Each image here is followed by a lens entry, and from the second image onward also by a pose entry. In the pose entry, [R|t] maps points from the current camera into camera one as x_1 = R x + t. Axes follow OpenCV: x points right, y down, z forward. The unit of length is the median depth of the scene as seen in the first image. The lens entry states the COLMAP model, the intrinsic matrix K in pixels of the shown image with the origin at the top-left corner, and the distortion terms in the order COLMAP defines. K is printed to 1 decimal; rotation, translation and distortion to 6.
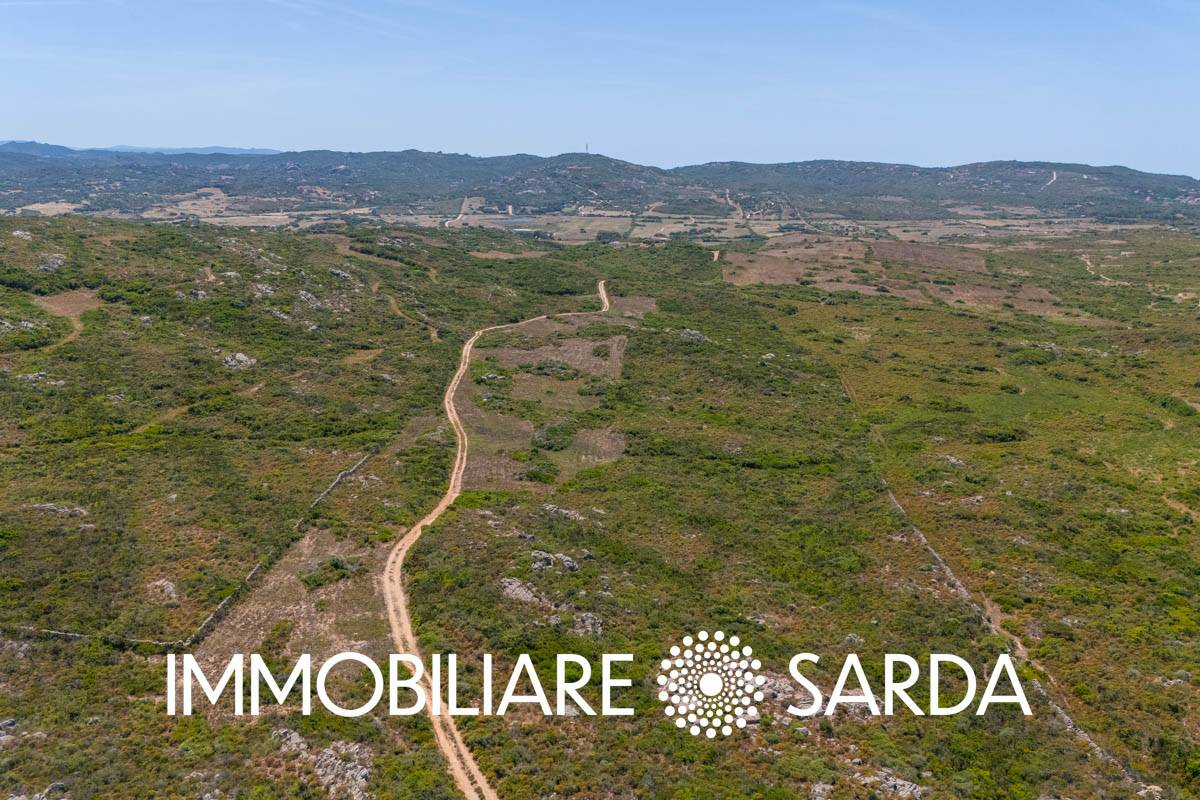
lens RADIAL K [[1044.2, 0, 595.7], [0, 1044.2, 402.7], [0, 0, 1]] dist [0.070684, -0.063019]
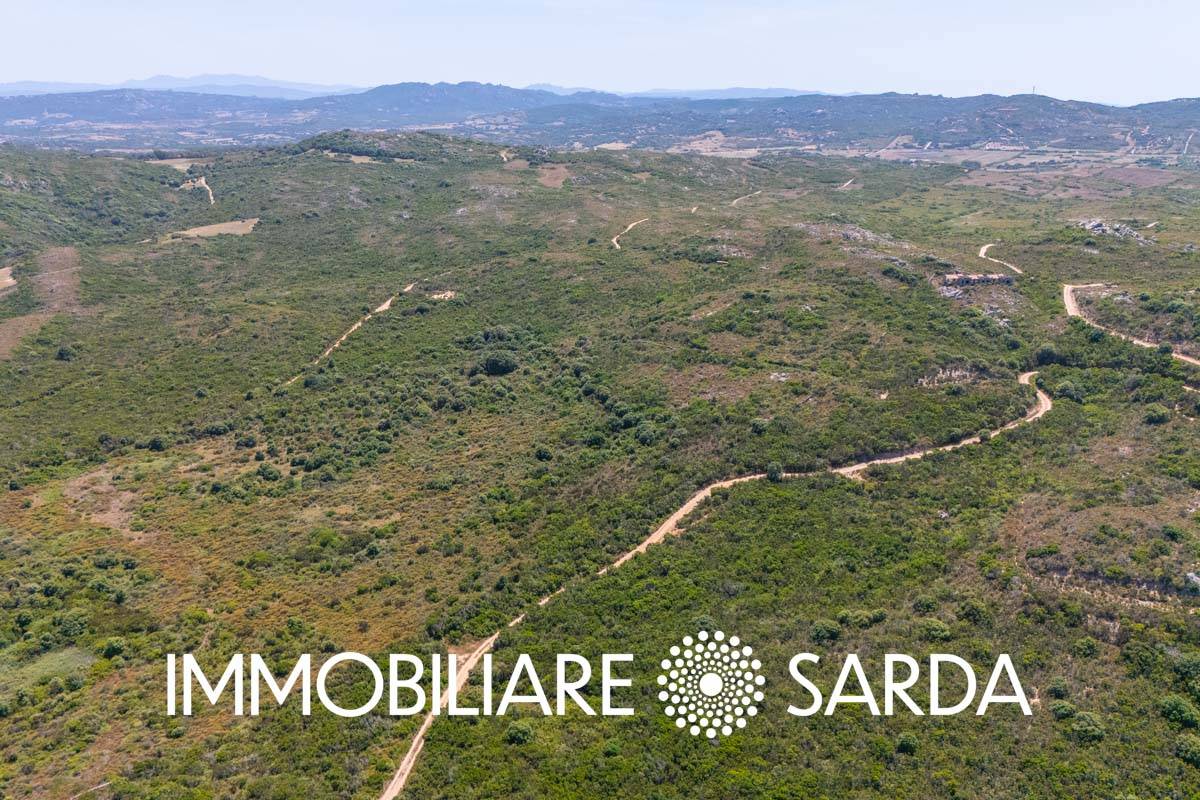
lens RADIAL K [[1044.2, 0, 604.9], [0, 1044.2, 392.5], [0, 0, 1]] dist [0.070684, -0.063019]
pose [[0.896501, 0.103871, -0.430694, 0.453550], [-0.083027, 0.994294, 0.066973, 0.192124], [0.435193, -0.024282, 0.900010, -1.040924]]
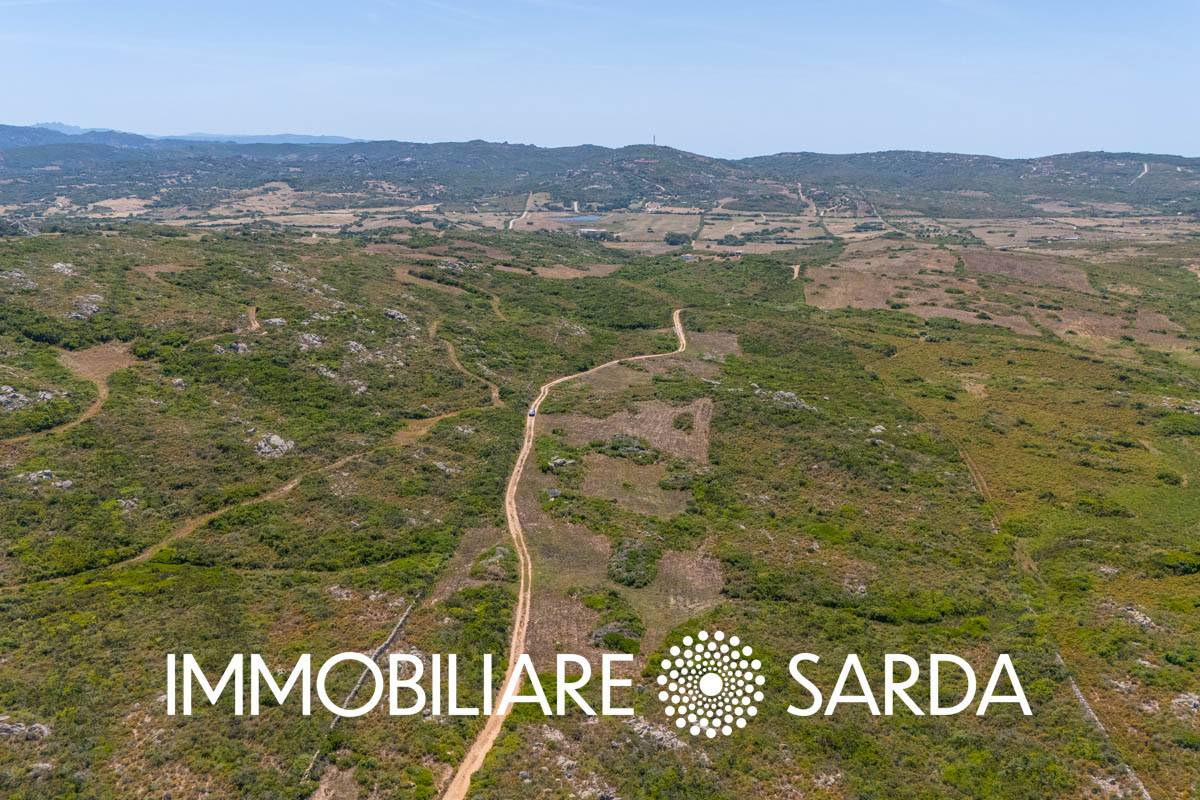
lens RADIAL K [[1044.2, 0, 597.1], [0, 1044.2, 400.1], [0, 0, 1]] dist [0.070684, -0.063019]
pose [[0.998263, 0.013190, -0.057422, -0.008980], [-0.012603, 0.999865, 0.010574, -0.039661], [0.057553, -0.009832, 0.998294, 0.062433]]
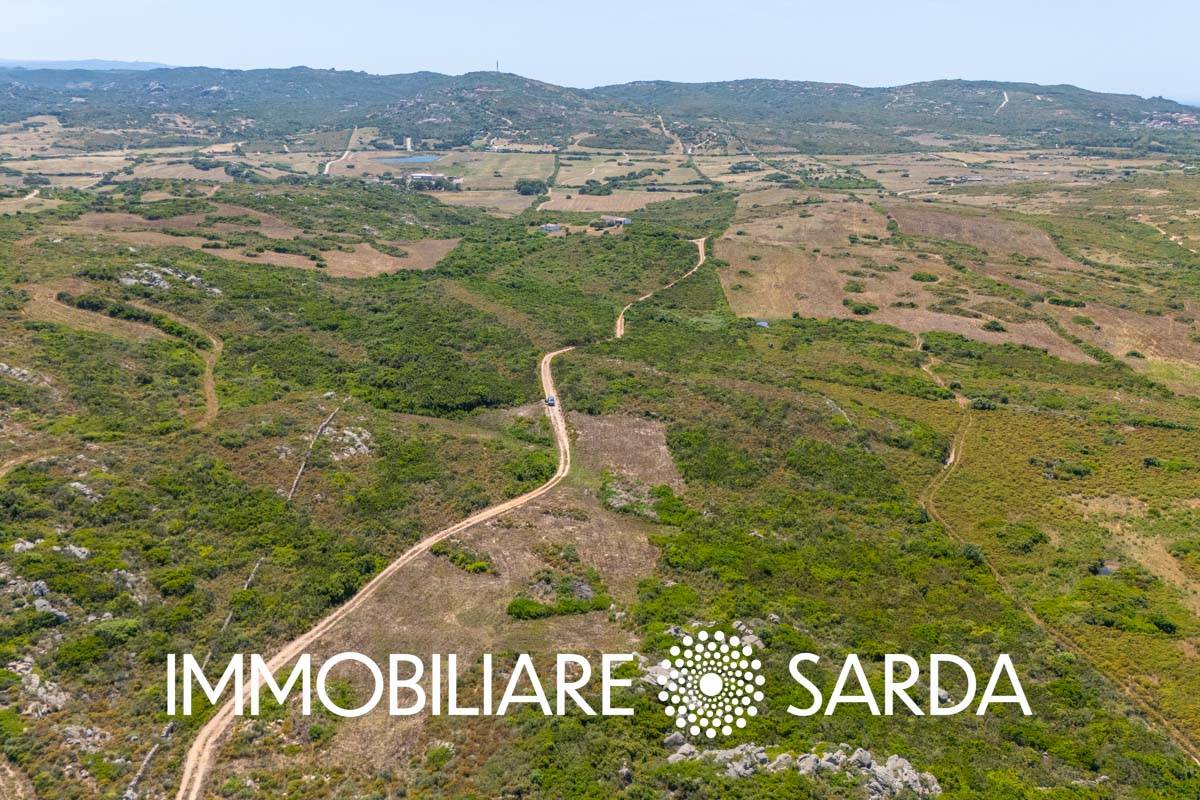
lens RADIAL K [[1044.2, 0, 600.8], [0, 1044.2, 397.2], [0, 0, 1]] dist [0.070684, -0.063019]
pose [[0.996234, -0.027522, 0.082223, -0.008777], [0.021627, 0.997189, 0.071745, -0.114326], [-0.083966, -0.069697, 0.994028, 0.397086]]
